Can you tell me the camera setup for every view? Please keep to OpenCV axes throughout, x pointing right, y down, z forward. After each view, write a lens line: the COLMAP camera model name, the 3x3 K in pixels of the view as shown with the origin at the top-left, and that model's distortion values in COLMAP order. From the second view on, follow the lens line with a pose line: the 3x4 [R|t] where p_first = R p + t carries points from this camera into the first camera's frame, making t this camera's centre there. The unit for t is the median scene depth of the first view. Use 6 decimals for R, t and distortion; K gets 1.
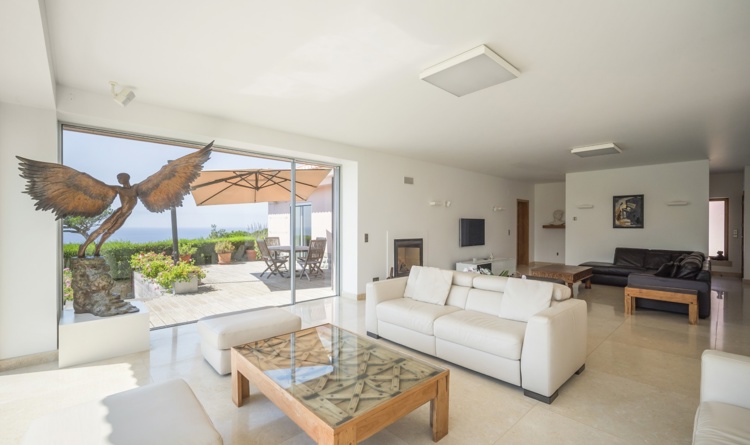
lens RADIAL K [[325.3, 0, 372.3], [0, 325.3, 223.8], [0, 0, 1]] dist [0.004611, 0.000586]
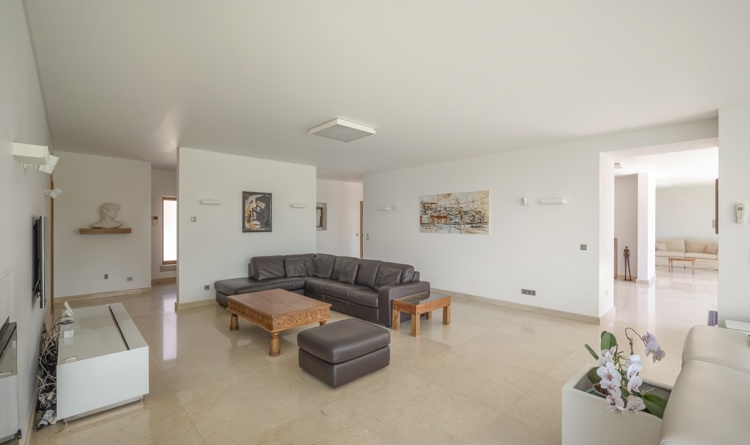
lens RADIAL K [[325.3, 0, 375.3], [0, 325.3, 226.3], [0, 0, 1]] dist [0.004611, 0.000586]
pose [[-0.014133, -0.013636, 0.999807, -0.039060], [-0.009879, 0.999860, 0.013497, -0.015473], [-0.999851, -0.009687, -0.014266, 0.711361]]
